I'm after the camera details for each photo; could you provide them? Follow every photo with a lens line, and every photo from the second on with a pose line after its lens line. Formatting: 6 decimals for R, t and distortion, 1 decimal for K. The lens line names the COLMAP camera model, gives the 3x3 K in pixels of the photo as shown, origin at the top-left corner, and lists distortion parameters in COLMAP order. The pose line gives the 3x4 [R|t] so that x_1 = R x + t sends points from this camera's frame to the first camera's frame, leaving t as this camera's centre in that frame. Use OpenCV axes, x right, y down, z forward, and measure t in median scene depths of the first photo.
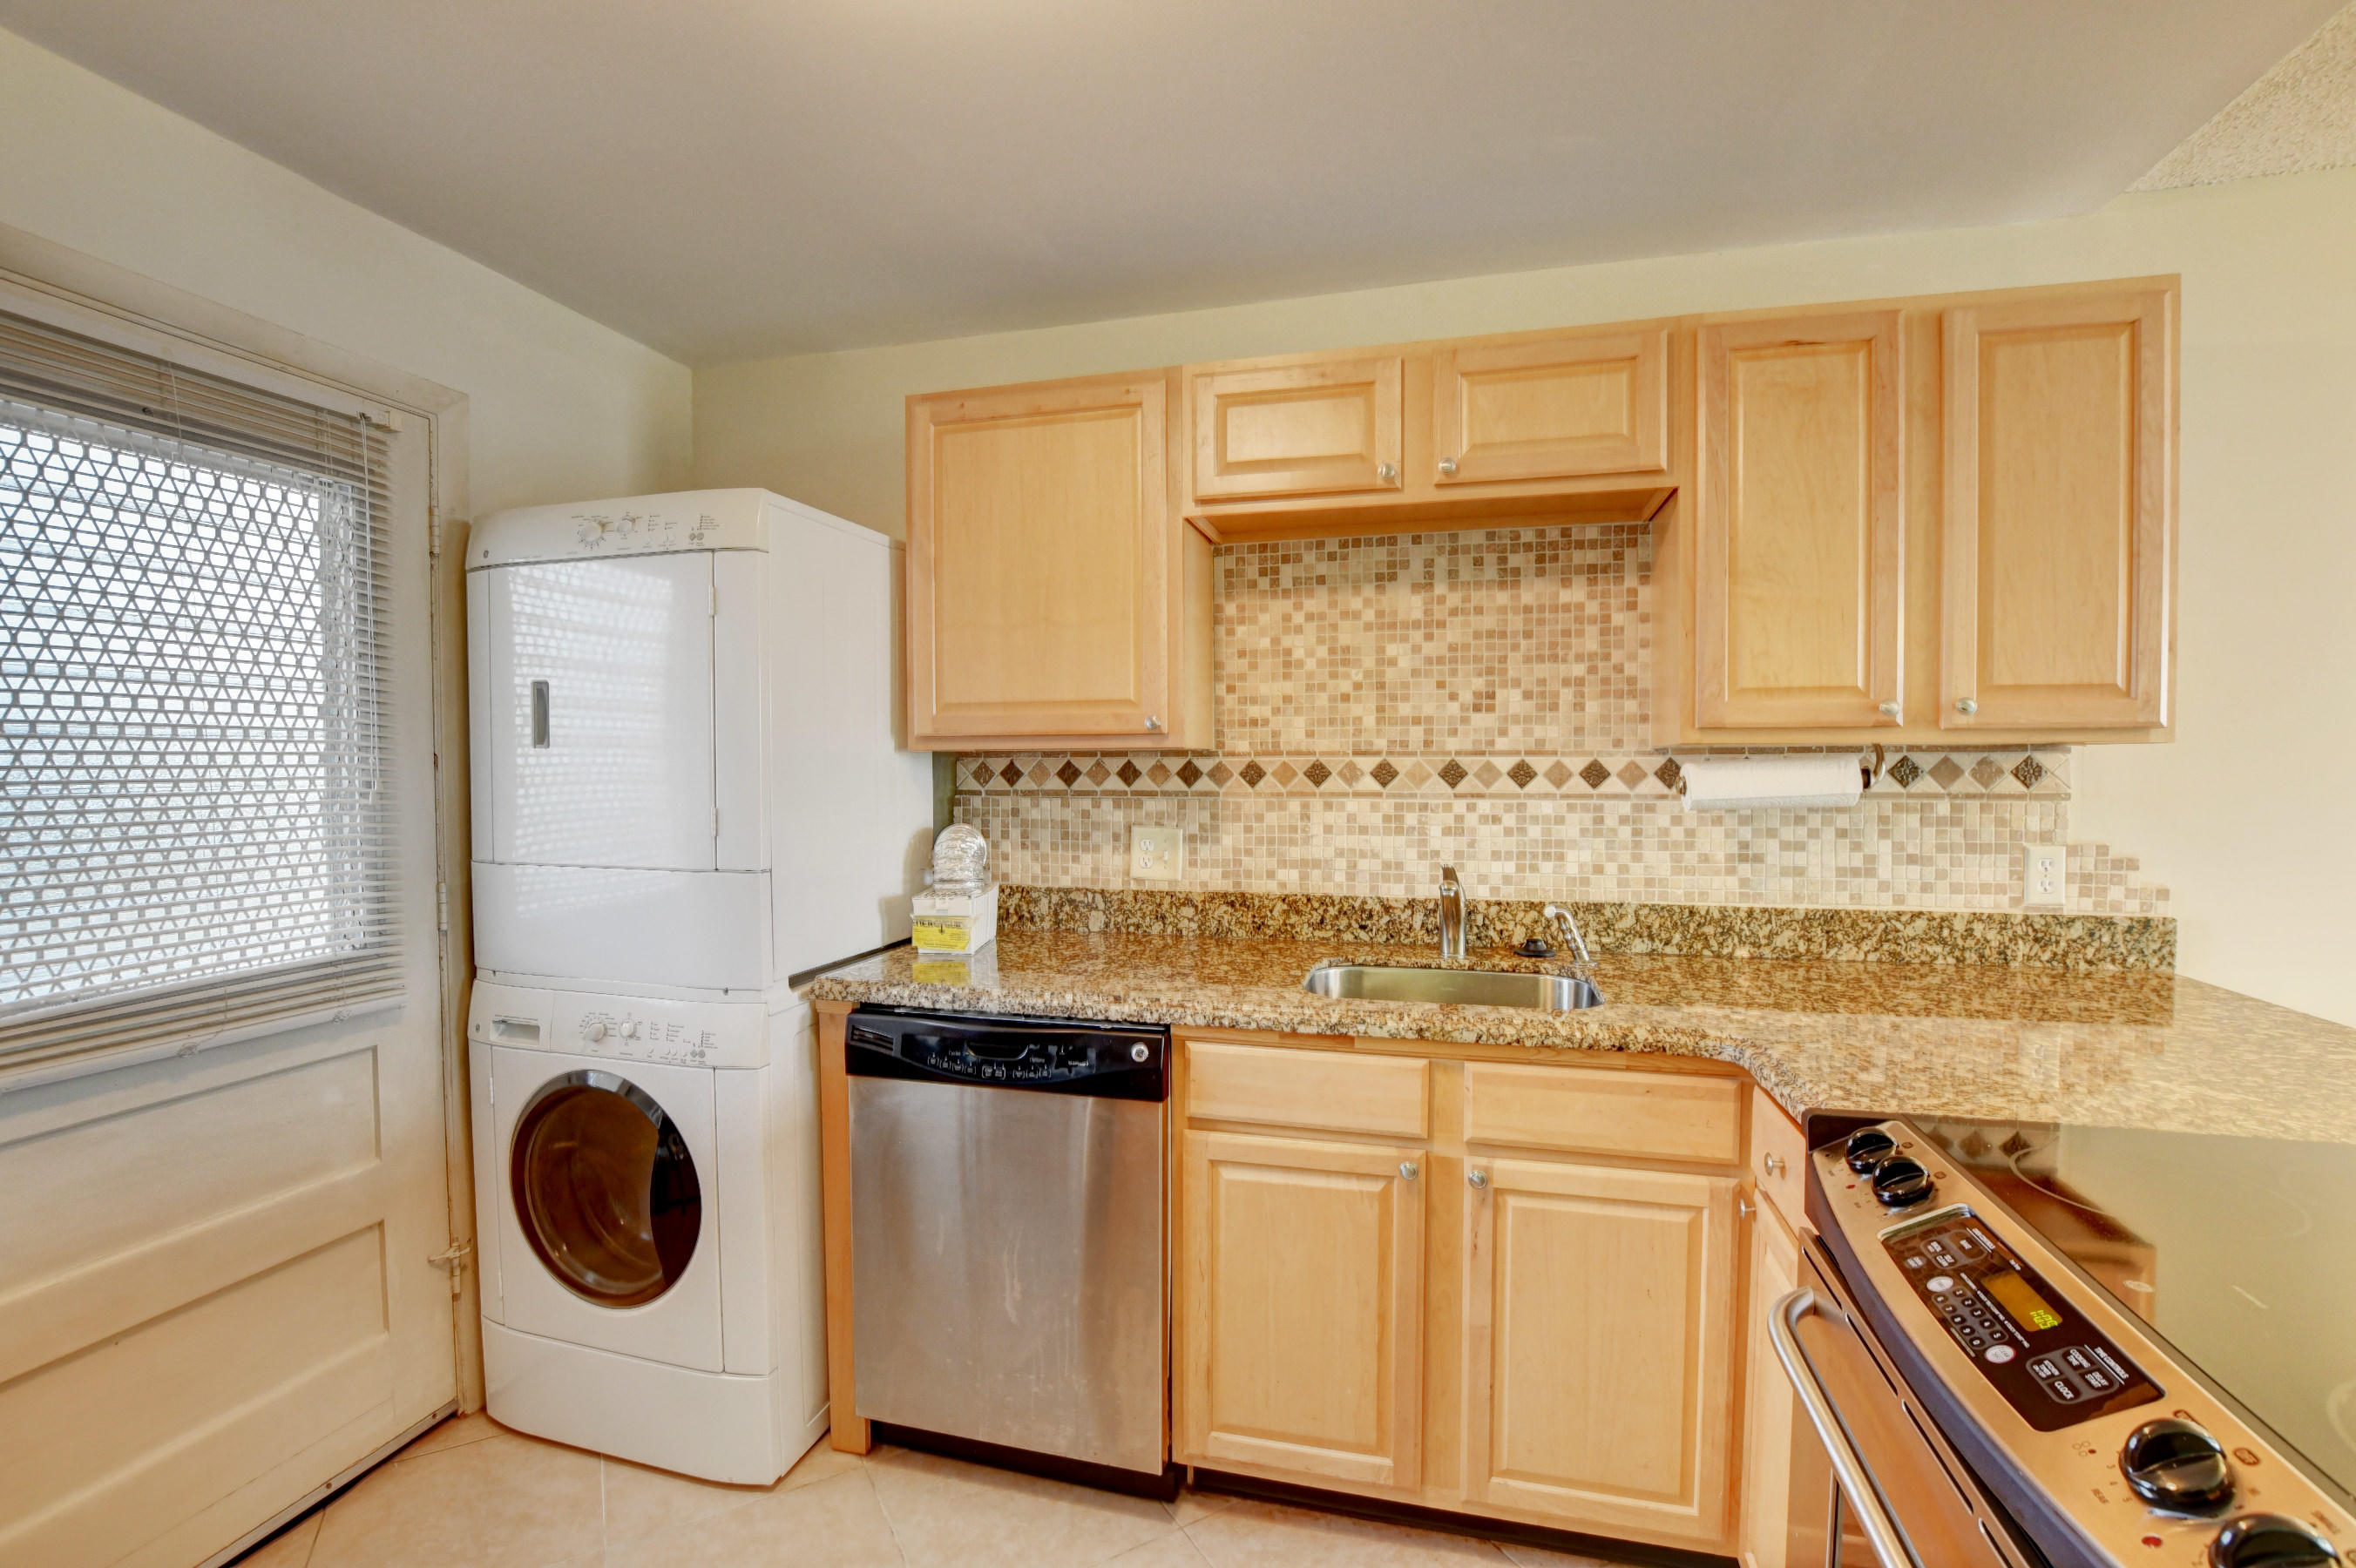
lens RADIAL K [[1020.5, 0, 1147.0], [0, 1020.5, 791.4], [0, 0, 1]] dist [-0.028744, 0.000054]
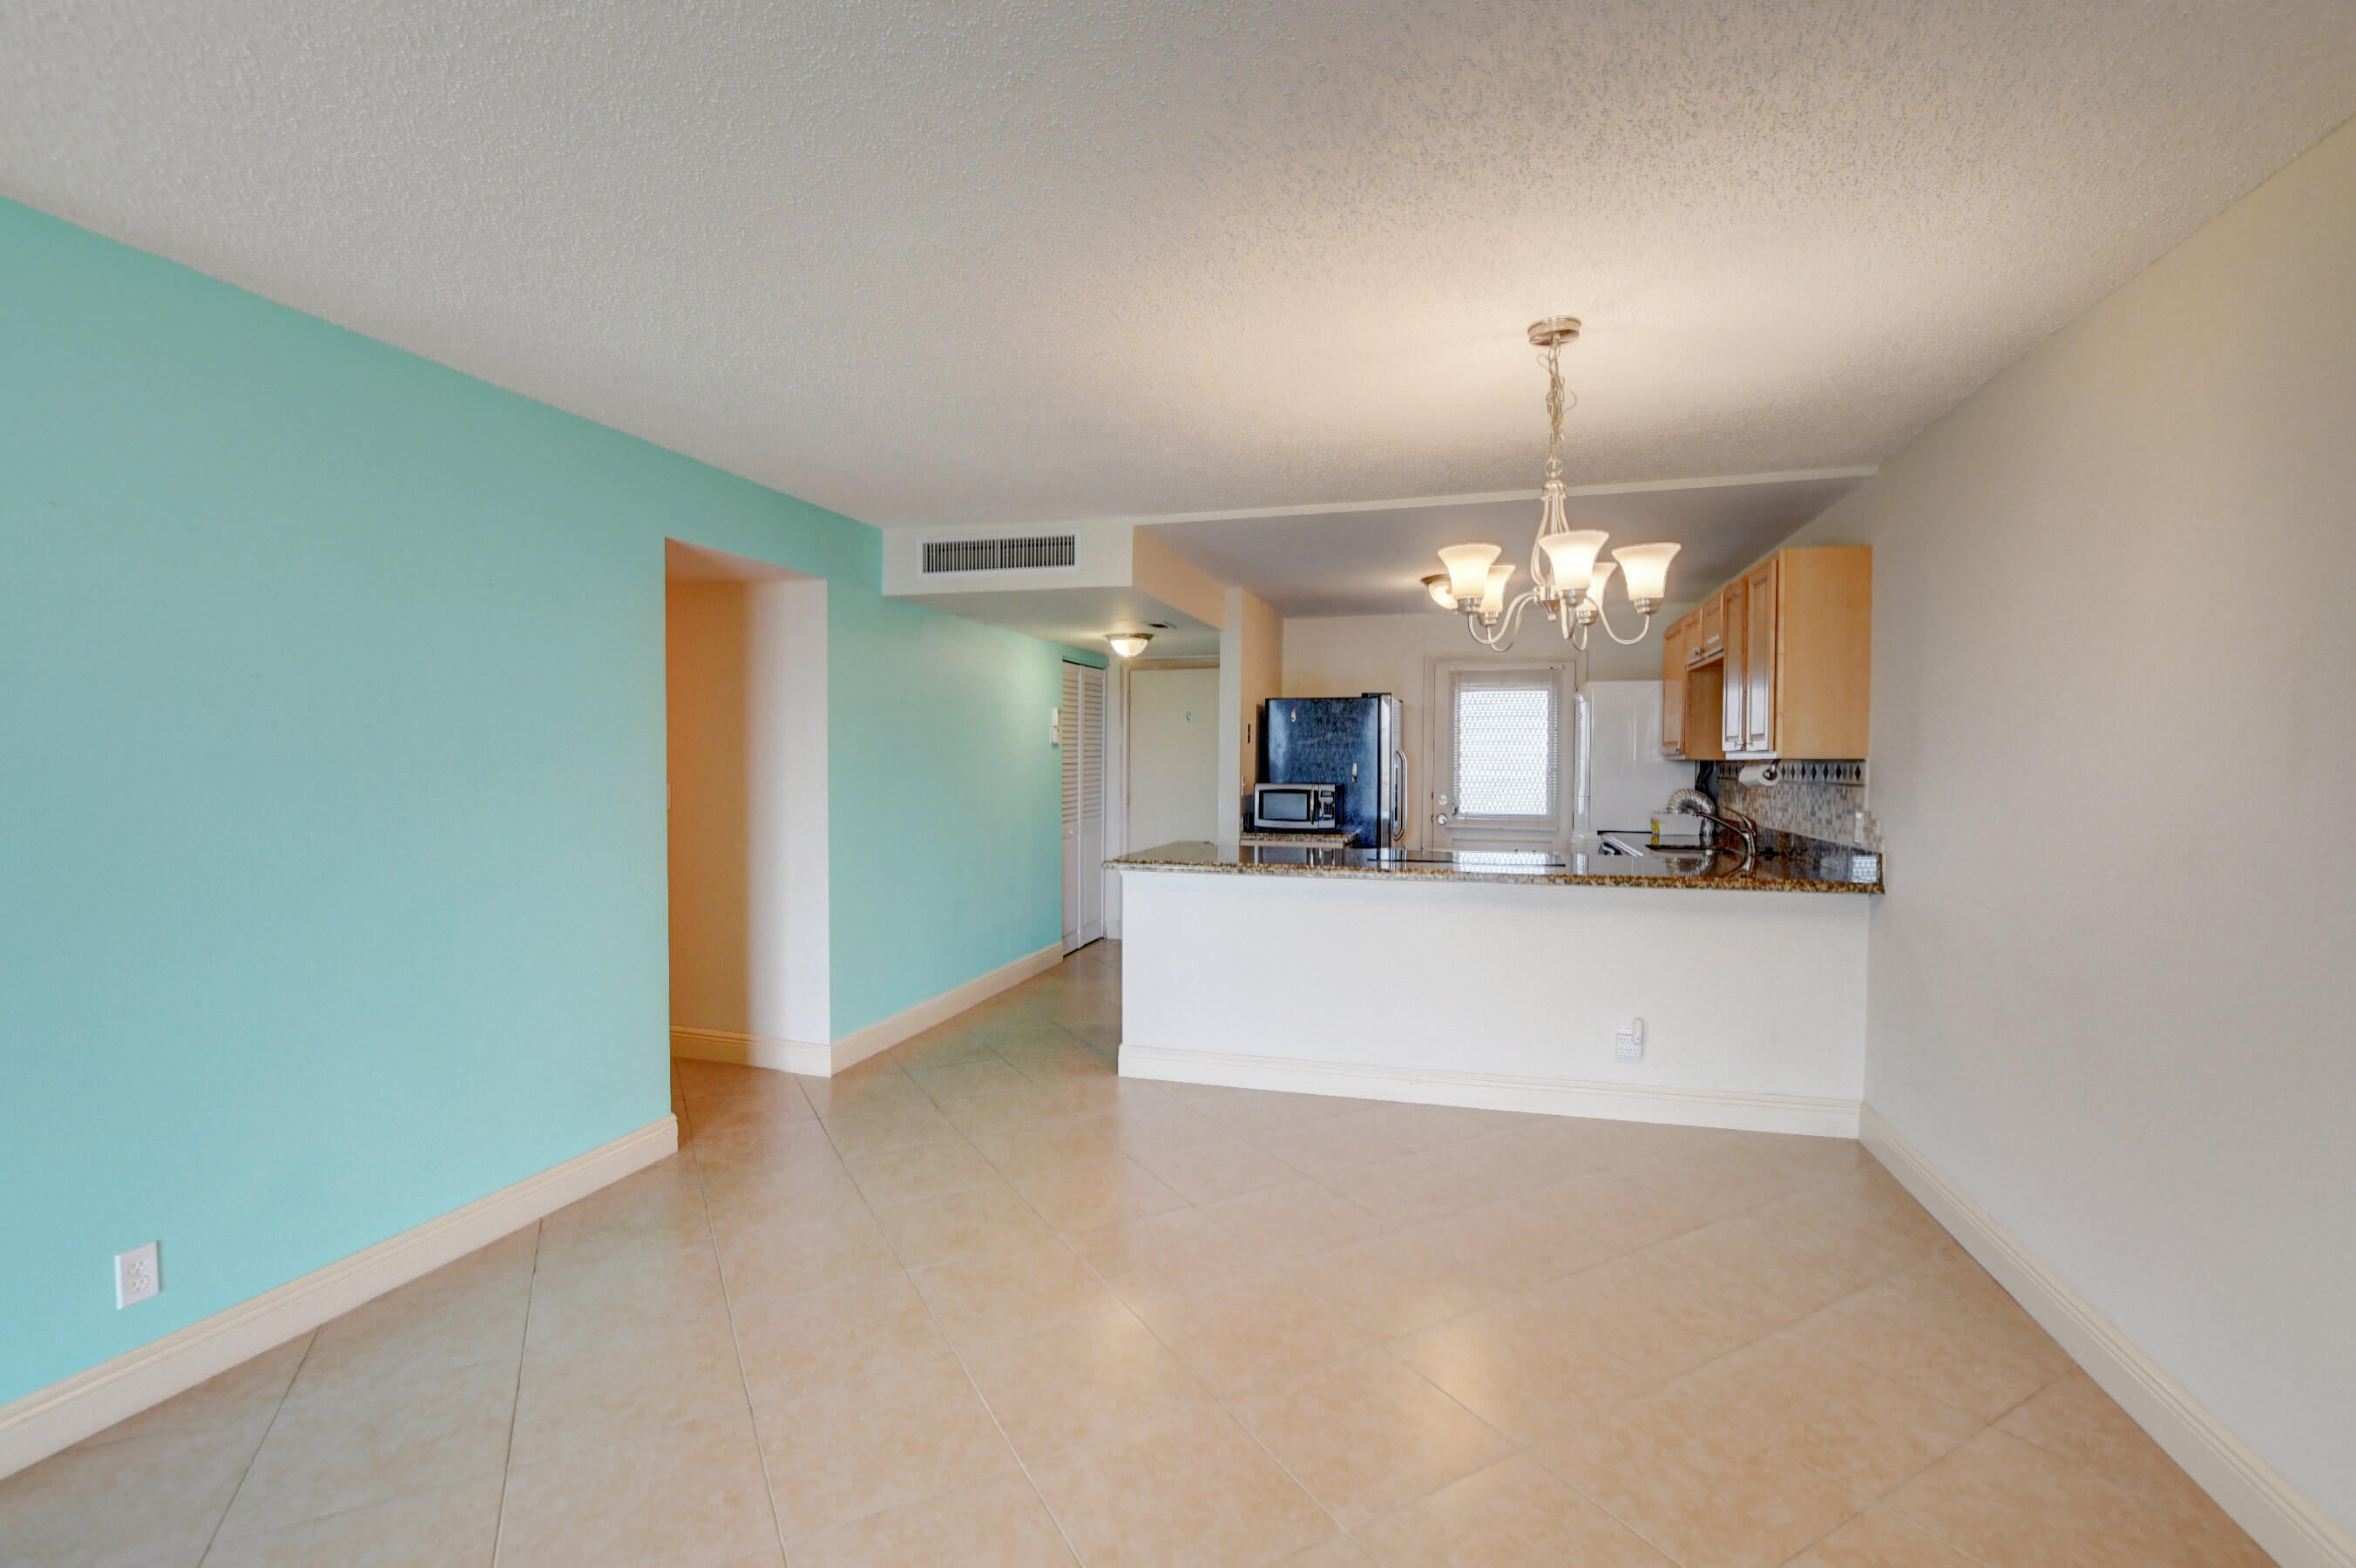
lens RADIAL K [[1042.7, 0, 1182.1], [0, 1042.7, 793.9], [0, 0, 1]] dist [-0.025292, 0.000193]
pose [[-0.018970, 0.036206, -0.999164, 2.731996], [-0.034556, 0.998723, 0.036846, -0.006815], [0.999223, 0.035226, -0.017695, -0.241572]]
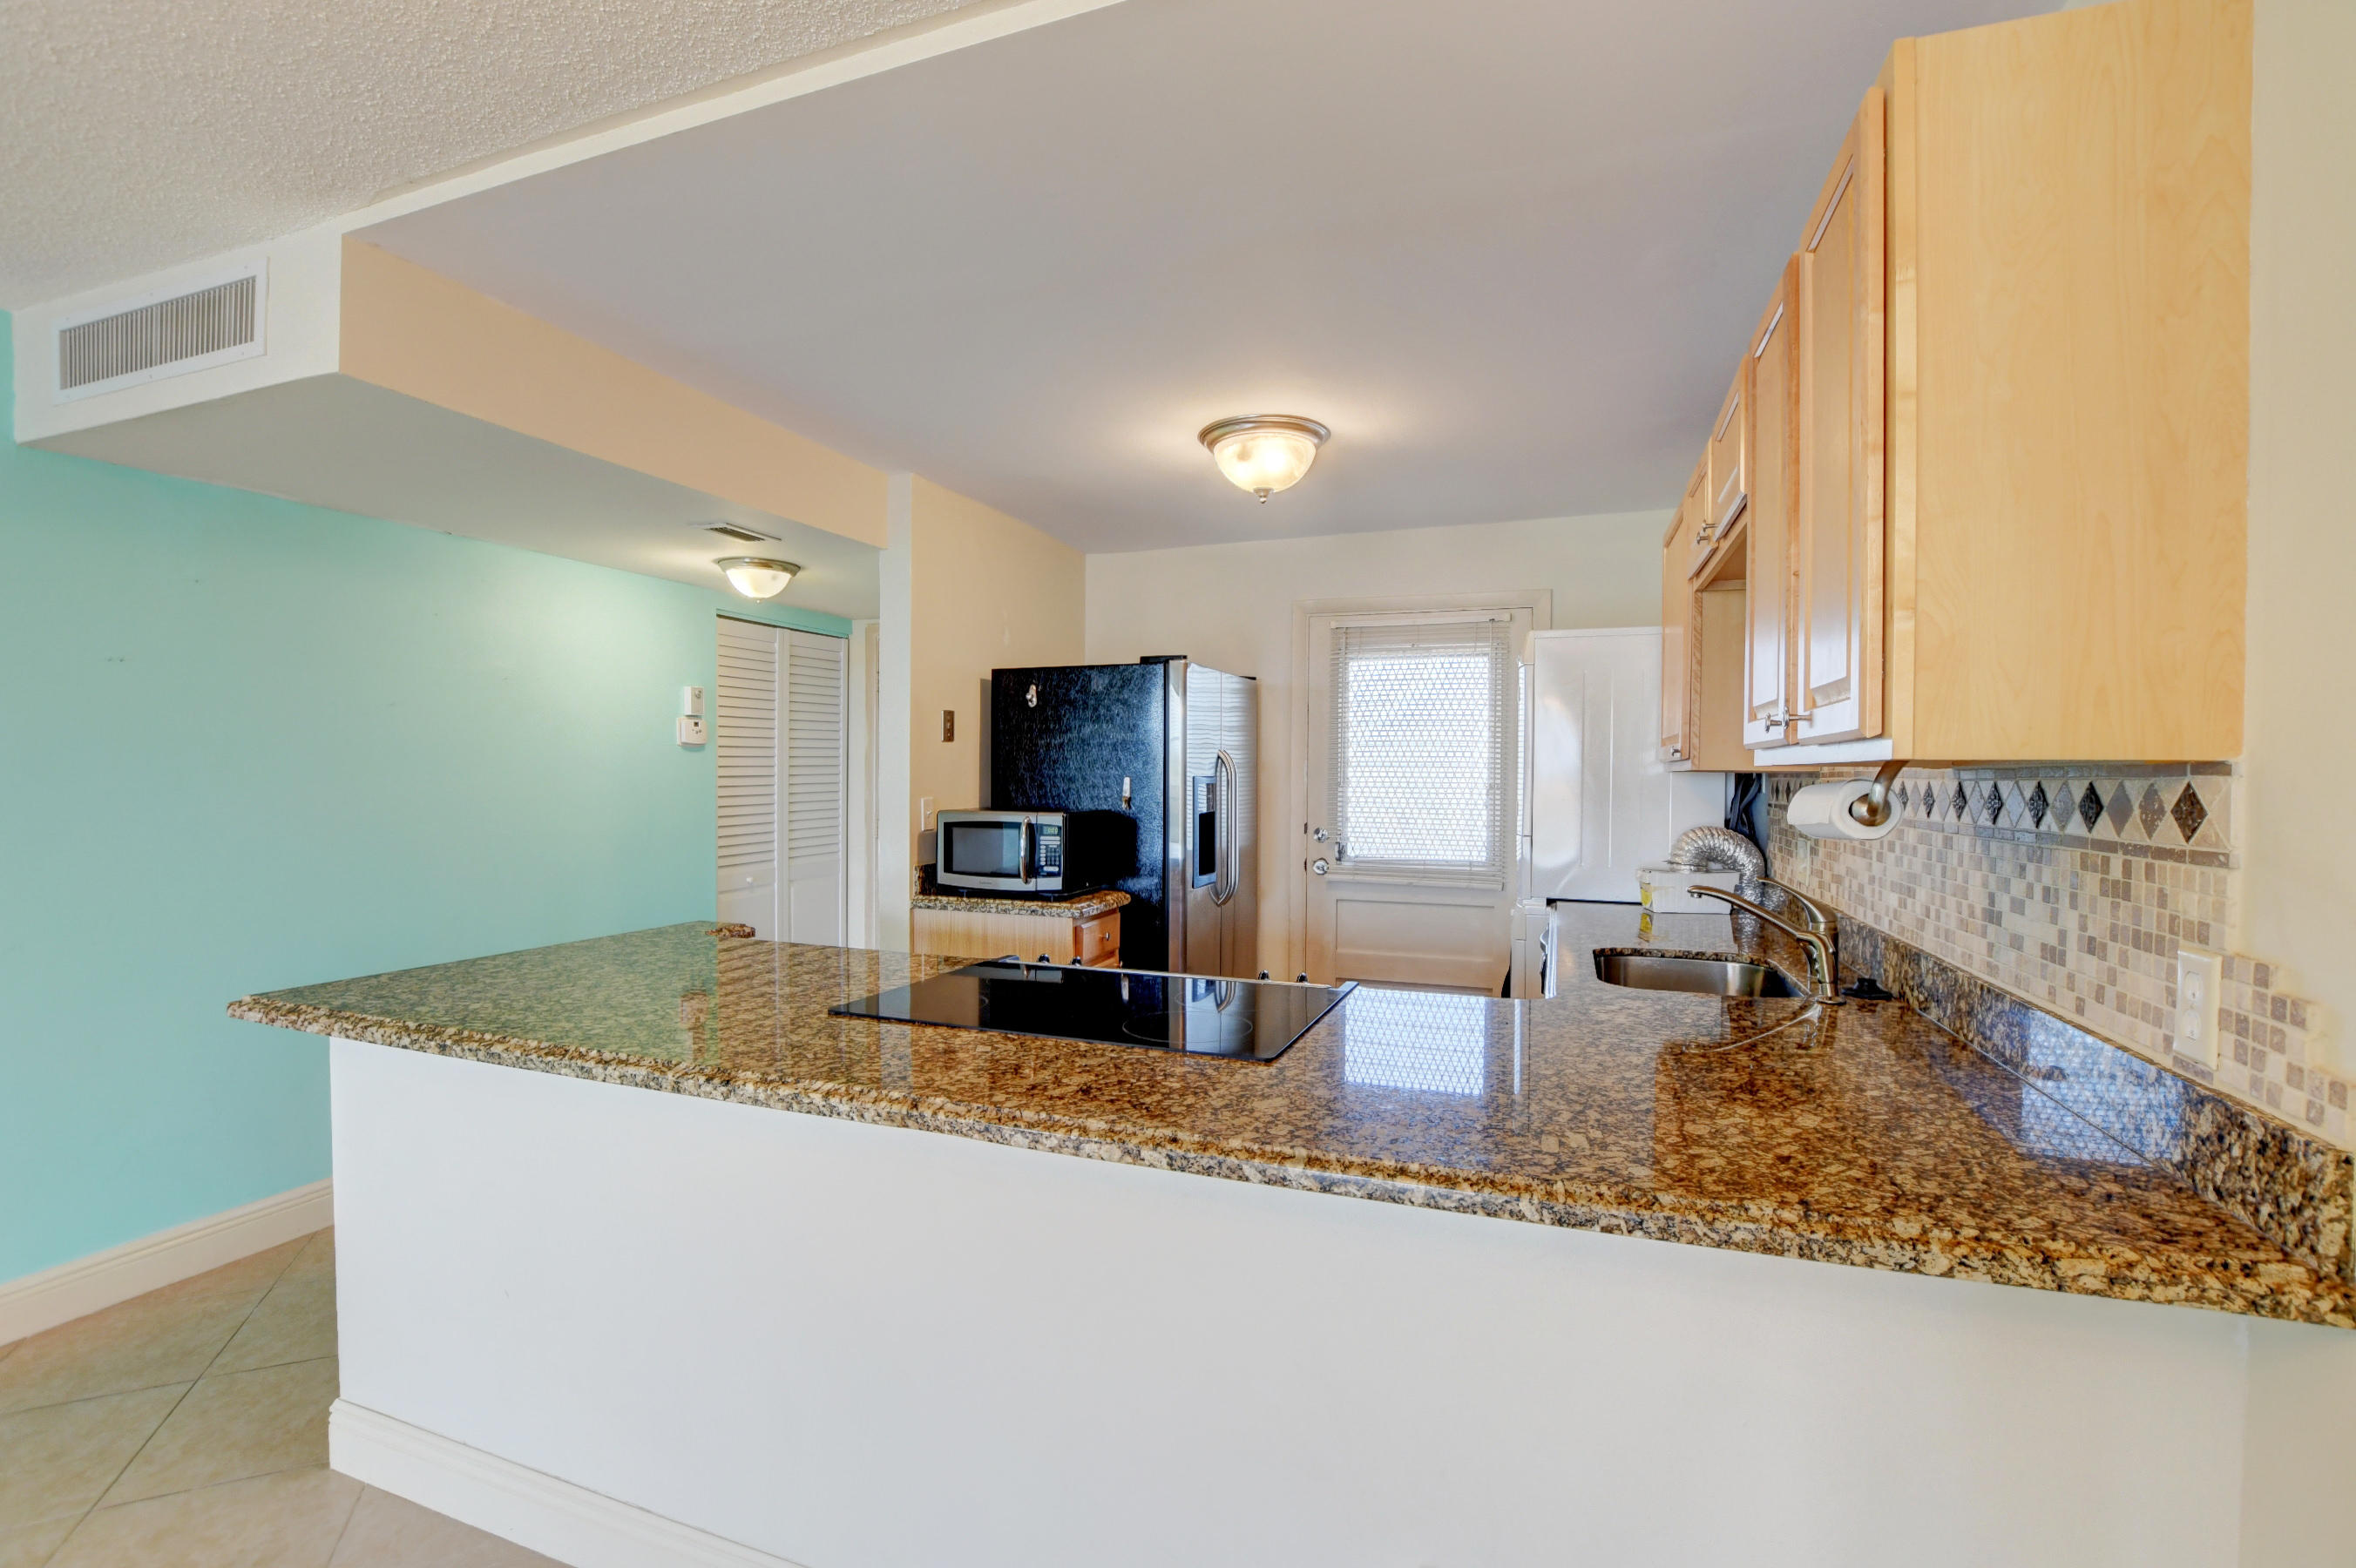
lens RADIAL K [[1038.0, 0, 1182.8], [0, 1038.0, 793.0], [0, 0, 1]] dist [-0.023616, 0.000056]
pose [[-0.091800, 0.021551, -0.995544, 1.405691], [-0.037008, 0.999001, 0.025038, -0.021487], [0.995089, 0.039142, -0.090911, 0.479867]]
